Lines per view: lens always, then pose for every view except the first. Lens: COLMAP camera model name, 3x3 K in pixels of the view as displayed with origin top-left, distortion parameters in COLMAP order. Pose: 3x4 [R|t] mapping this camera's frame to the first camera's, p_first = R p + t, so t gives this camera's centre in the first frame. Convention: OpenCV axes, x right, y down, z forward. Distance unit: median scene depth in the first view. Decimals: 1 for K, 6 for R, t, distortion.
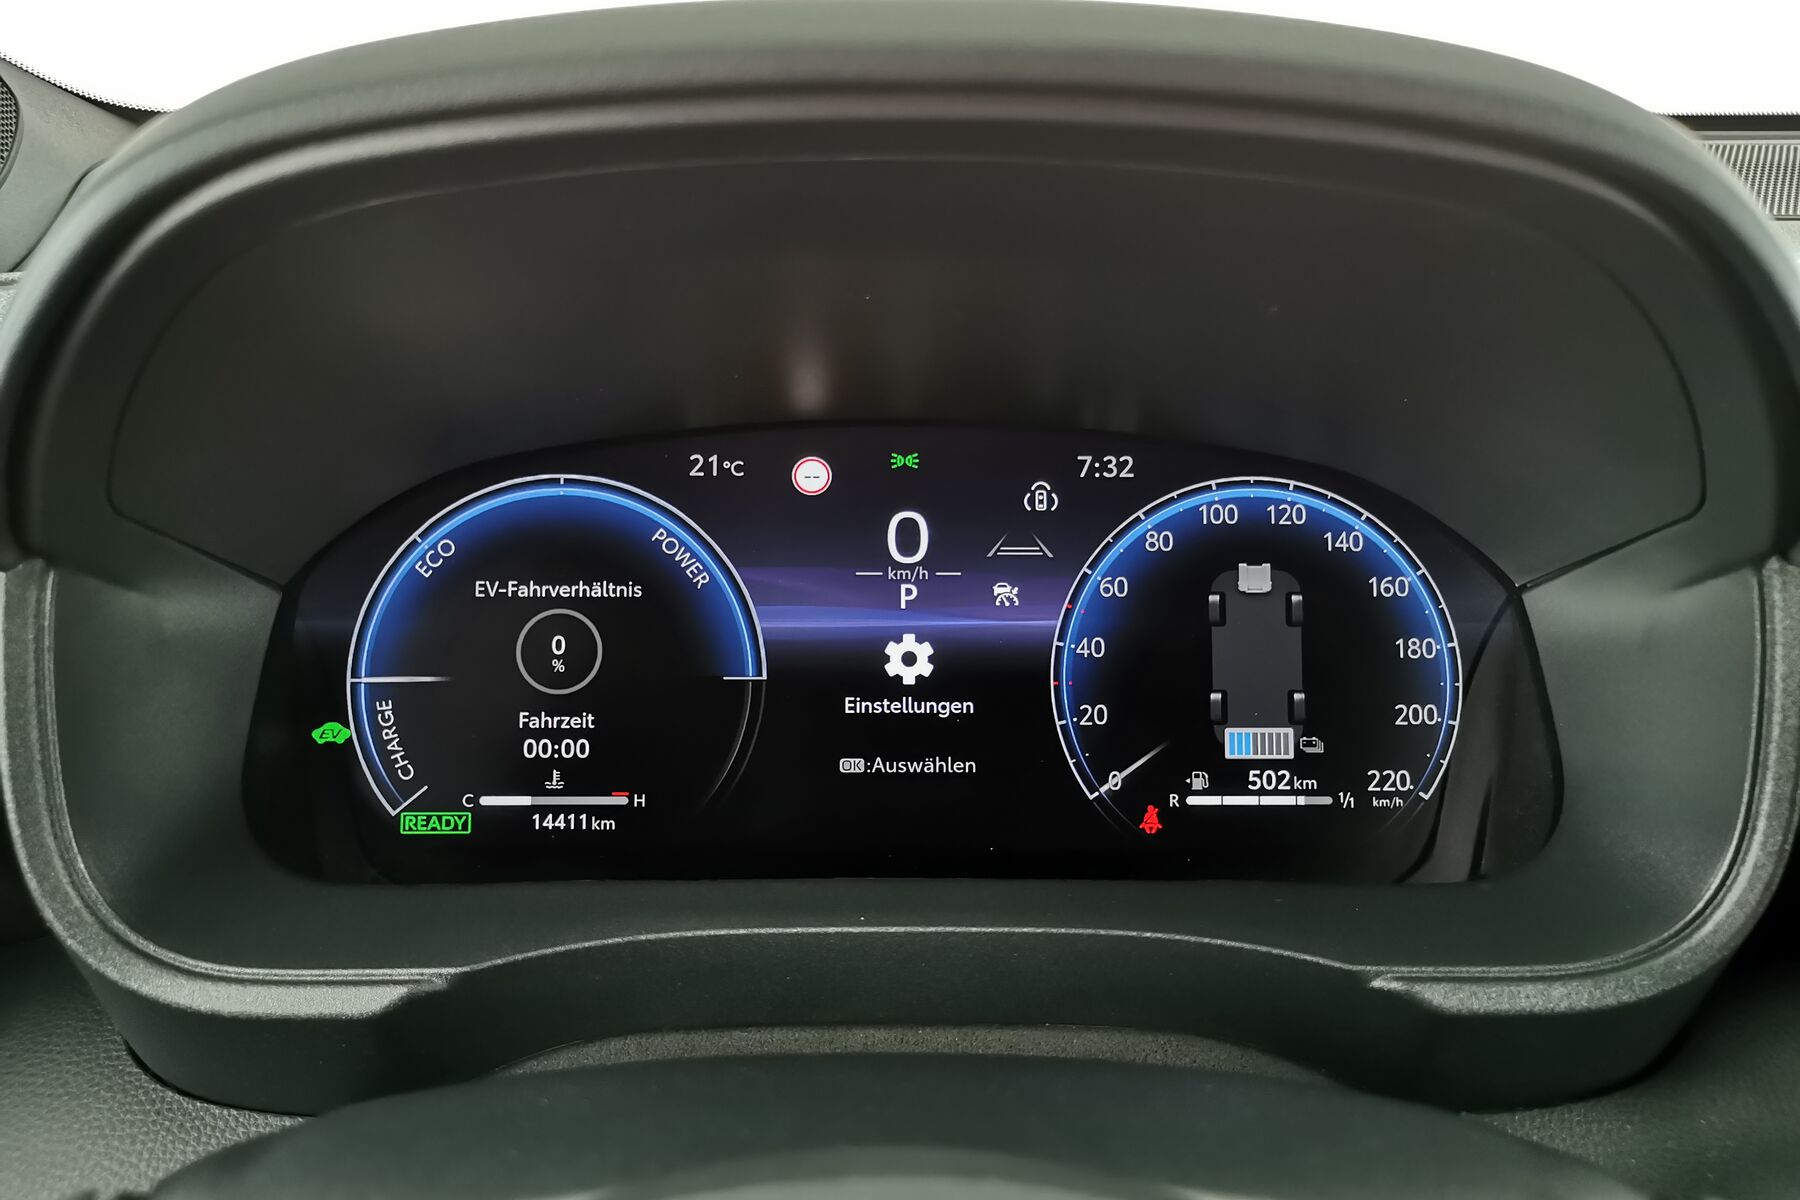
lens RADIAL K [[1421.4, 0, 892.2], [0, 1421.4, 593.3], [0, 0, 1]] dist [0.022316, -0.010361]
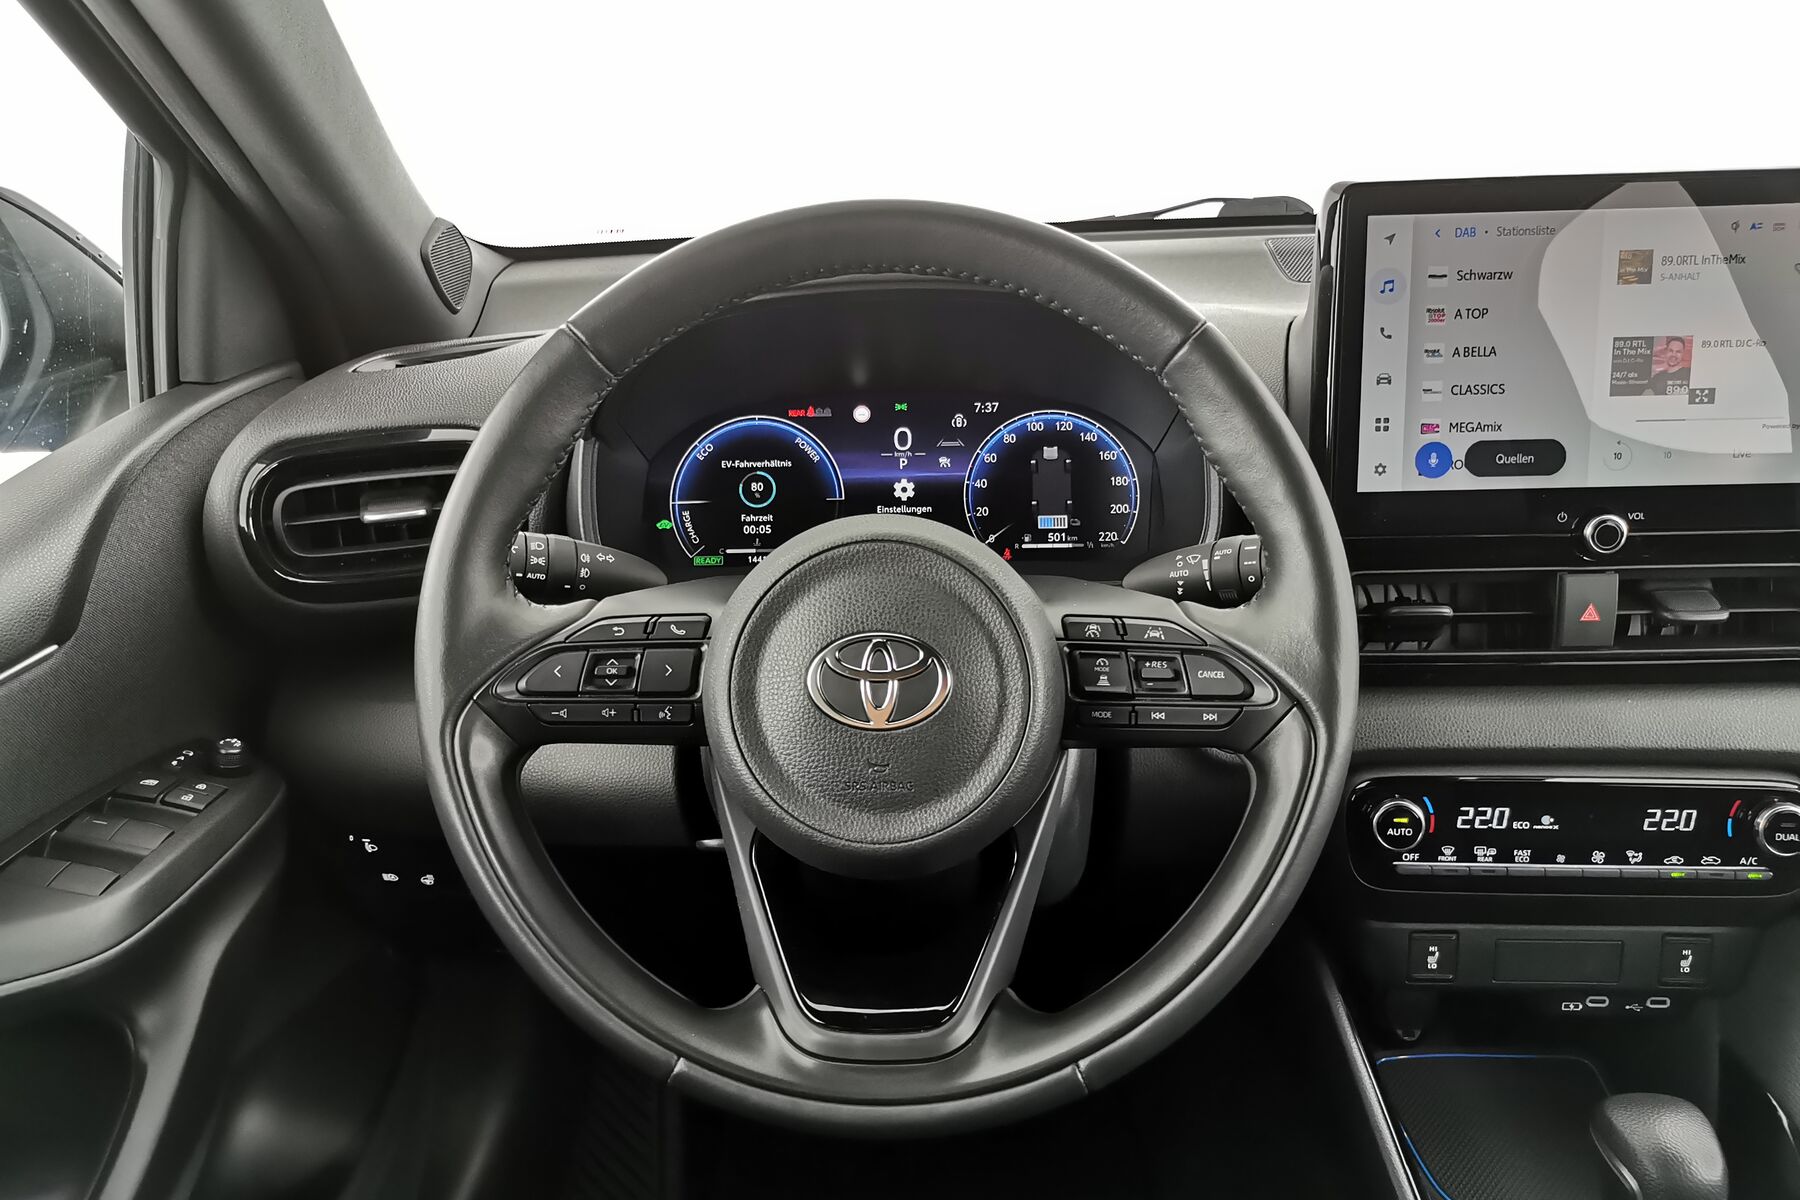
lens RADIAL K [[1421.4, 0, 892.0], [0, 1421.4, 599.9], [0, 0, 1]] dist [0.022316, -0.010361]
pose [[0.998910, -0.017937, -0.043095, 0.090306], [0.016938, 0.999582, -0.023421, 0.284135], [0.043497, 0.022665, 0.998796, -1.359546]]
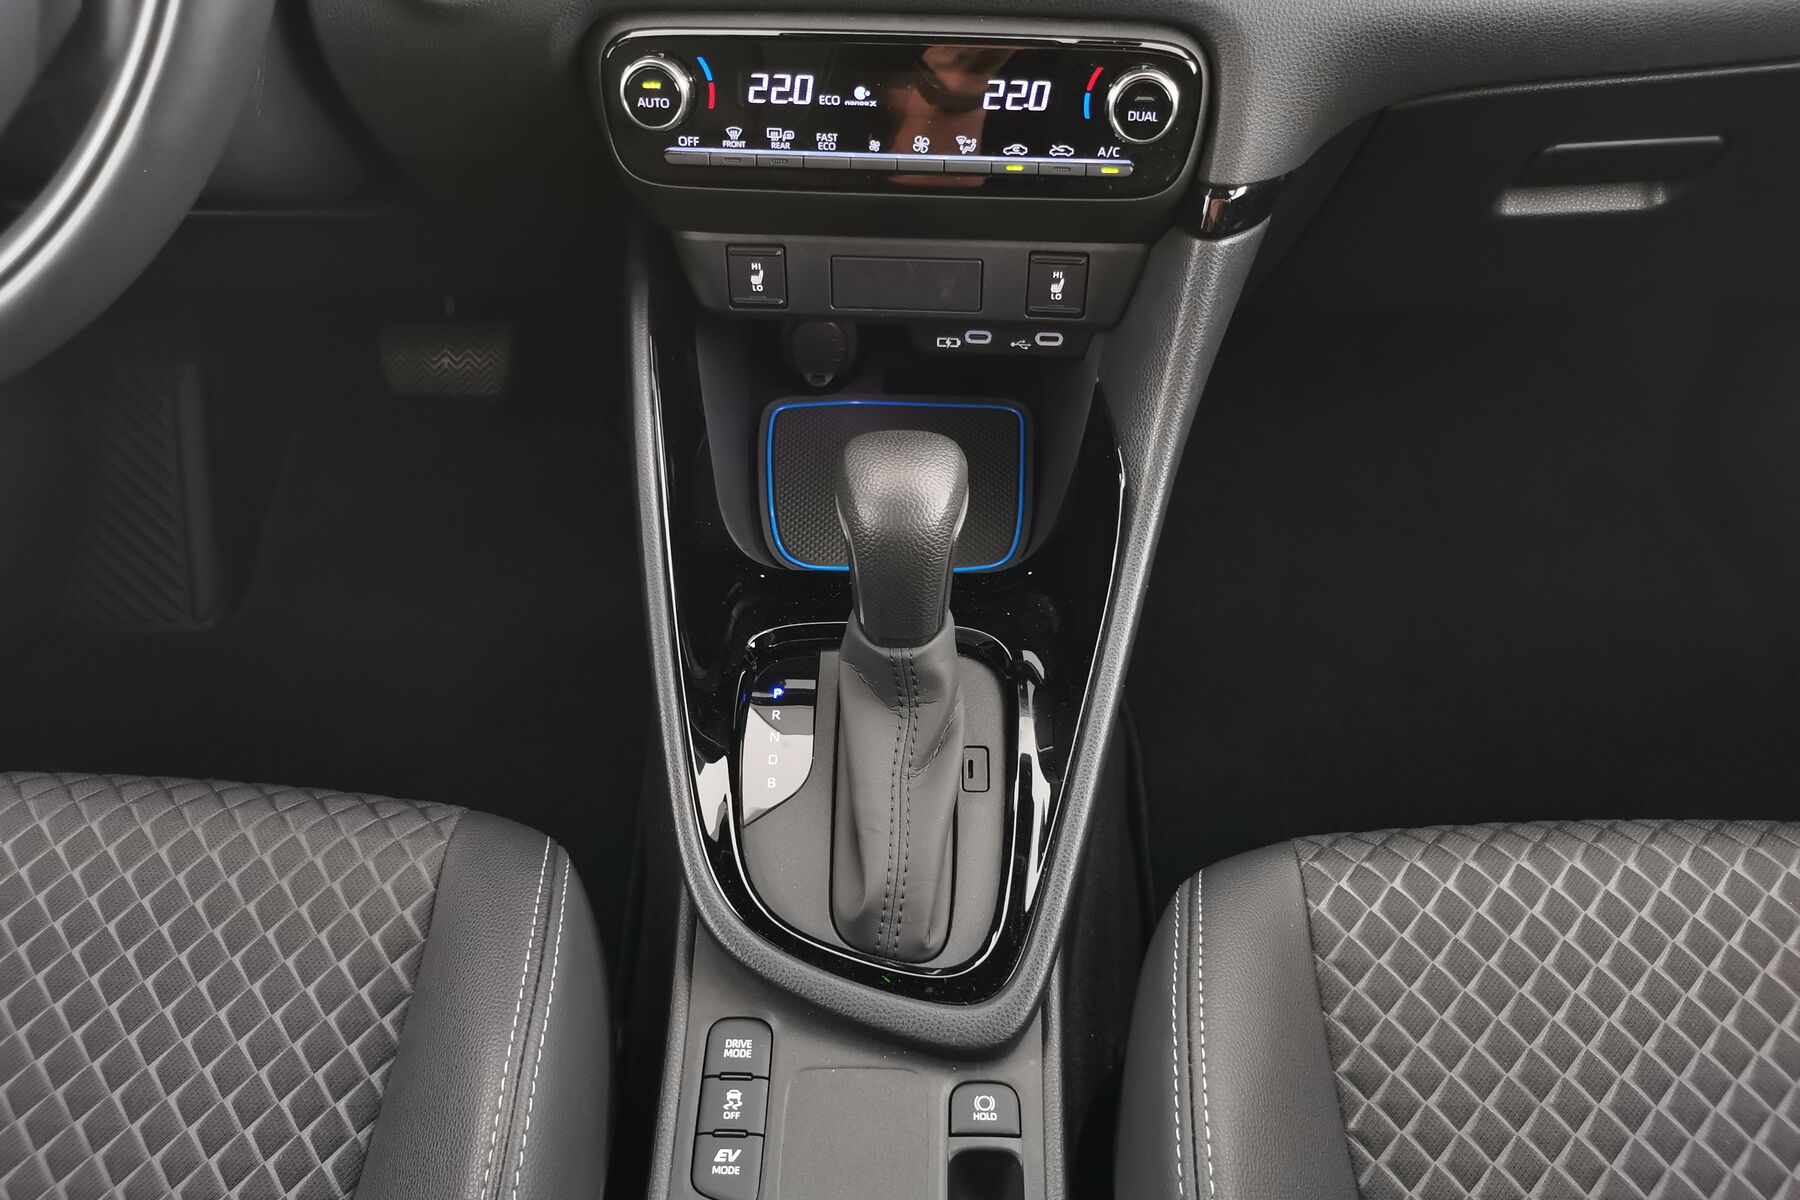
lens RADIAL K [[1421.4, 0, 895.5], [0, 1421.4, 596.6], [0, 0, 1]] dist [0.022316, -0.010361]
pose [[0.999158, 0.018517, -0.036614, 1.056524], [-0.003282, 0.925579, 0.378541, 0.490499], [0.040898, -0.378102, 0.924860, -0.912330]]
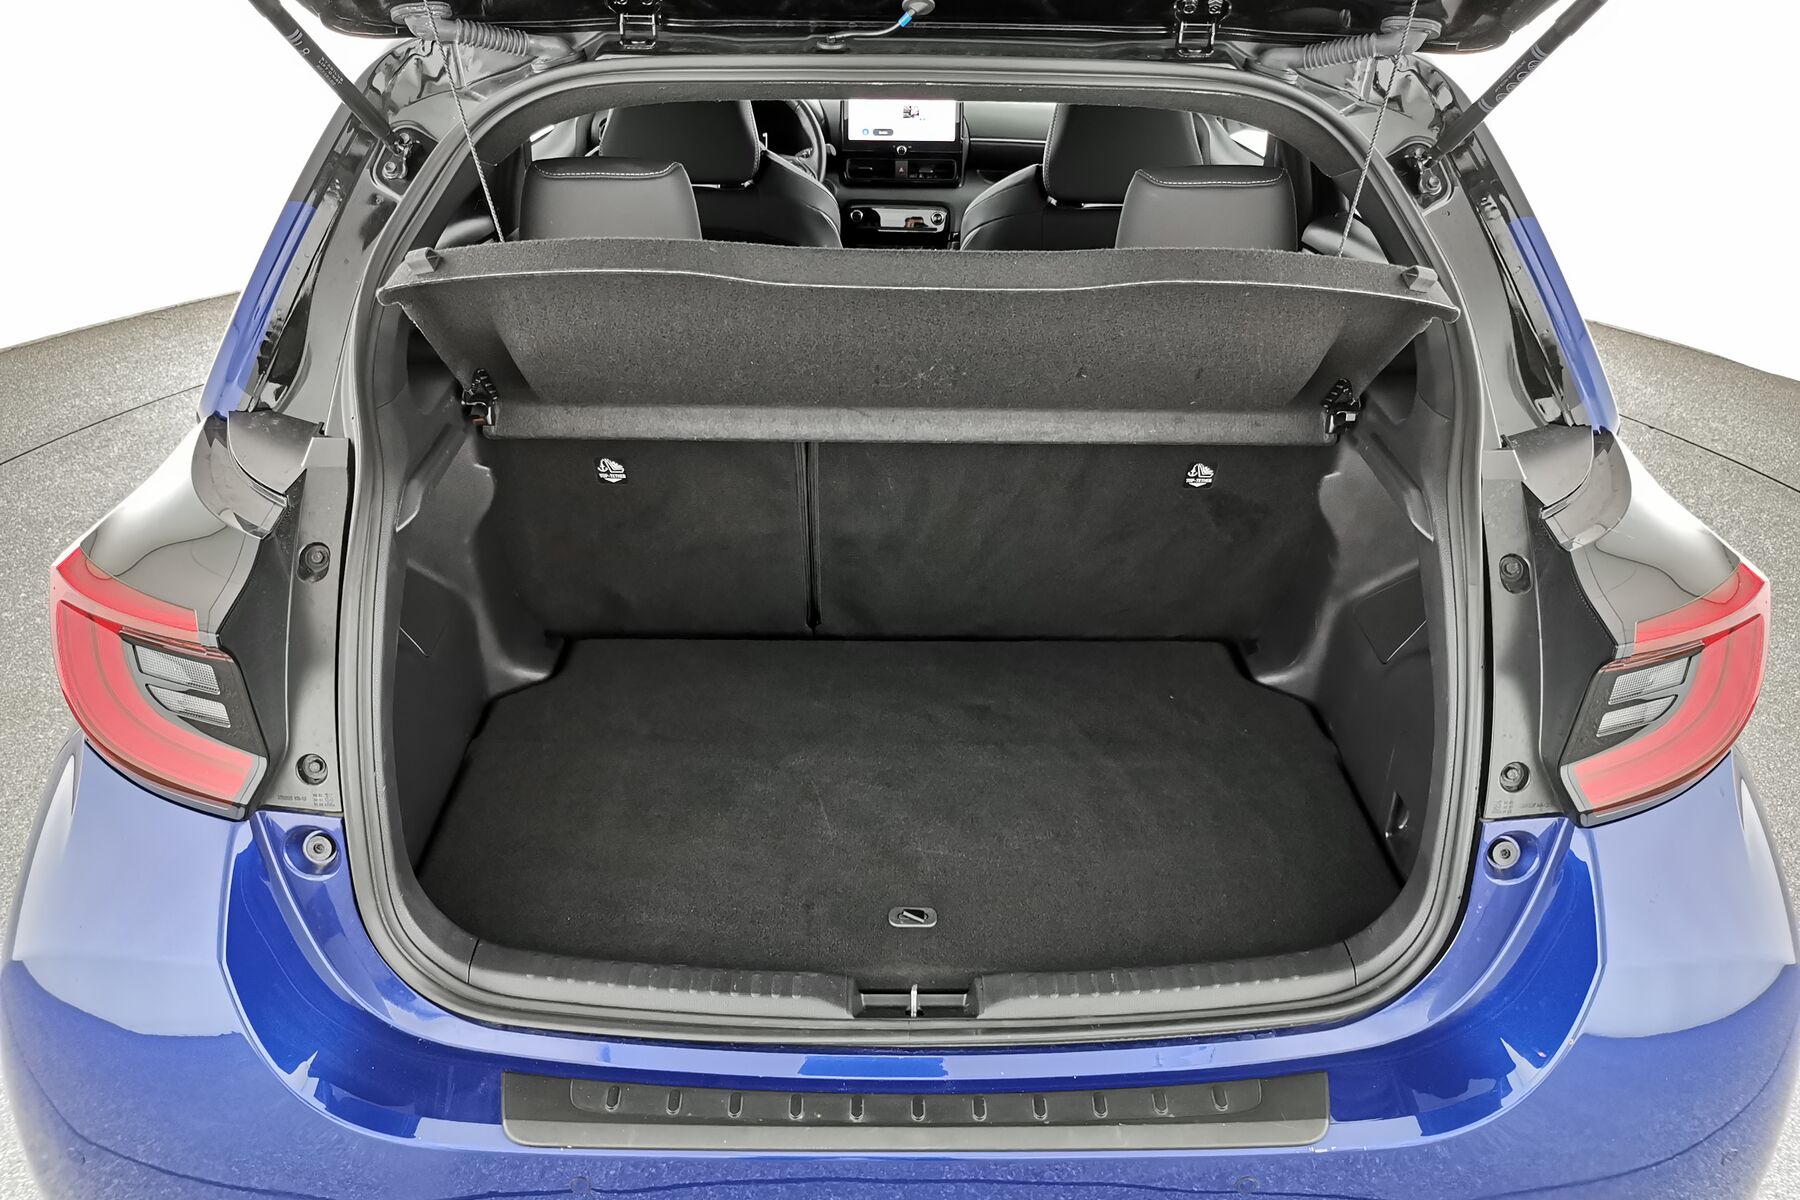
lens RADIAL K [[1421.4, 0, 897.7], [0, 1421.4, 603.0], [0, 0, 1]] dist [0.022316, -0.010361]
pose [[0.999457, -0.000928, 0.032950, 0.682645], [-0.005481, 0.981007, 0.193893, 1.245891], [-0.032504, -0.193969, 0.980469, -8.903668]]
